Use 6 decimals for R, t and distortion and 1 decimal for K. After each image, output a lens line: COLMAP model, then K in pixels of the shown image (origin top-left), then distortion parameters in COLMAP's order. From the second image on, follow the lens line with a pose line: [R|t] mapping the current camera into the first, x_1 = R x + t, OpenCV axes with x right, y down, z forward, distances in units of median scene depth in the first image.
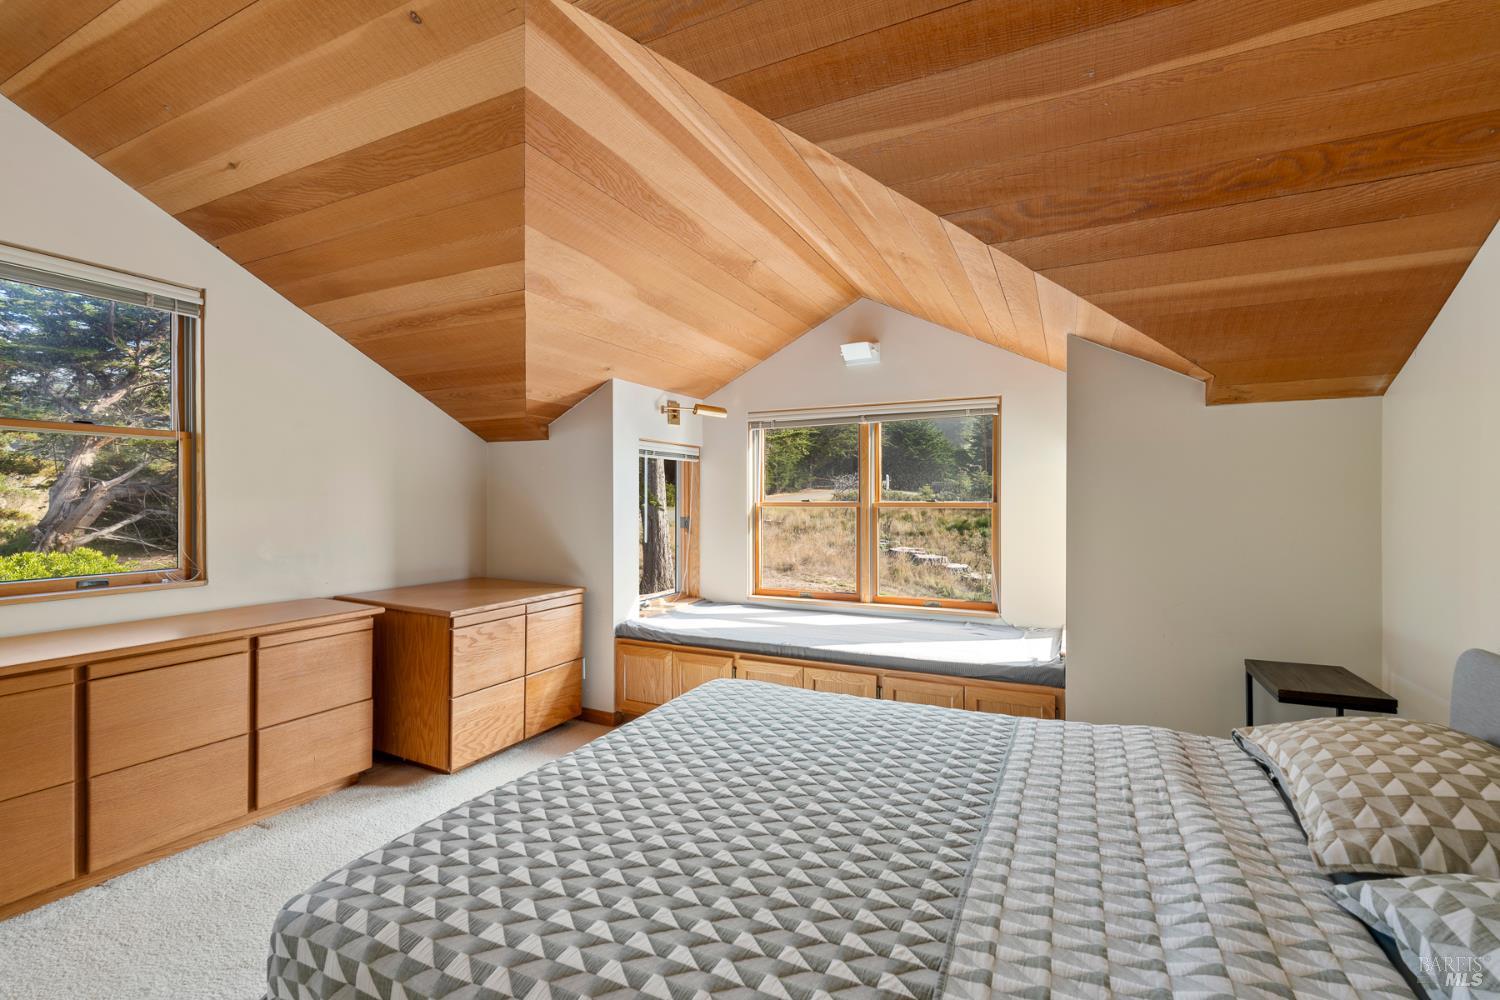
lens RADIAL K [[674.1, 0, 747.1], [0, 674.1, 503.8], [0, 0, 1]] dist [-0.003785, -0.000042]
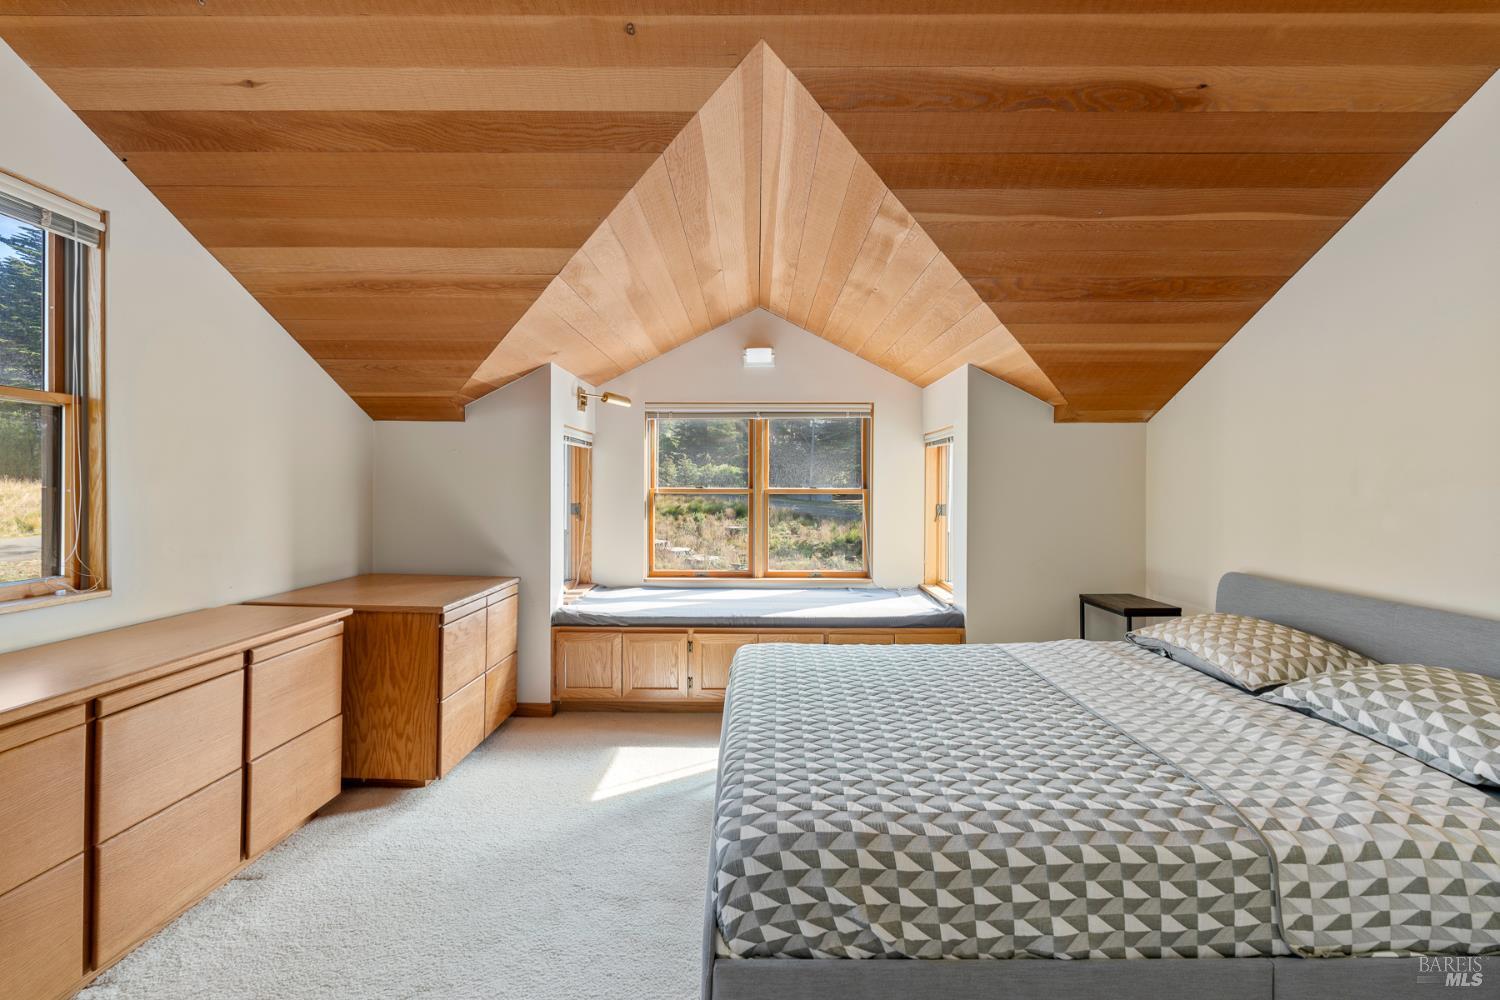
lens RADIAL K [[674.1, 0, 763.1], [0, 674.1, 490.7], [0, 0, 1]] dist [-0.003785, -0.000042]
pose [[0.895730, -0.000227, 0.444599, -0.451346], [0.000088, 1.000000, 0.000335, 0.000544], [-0.444599, -0.000261, 0.895730, -0.022512]]
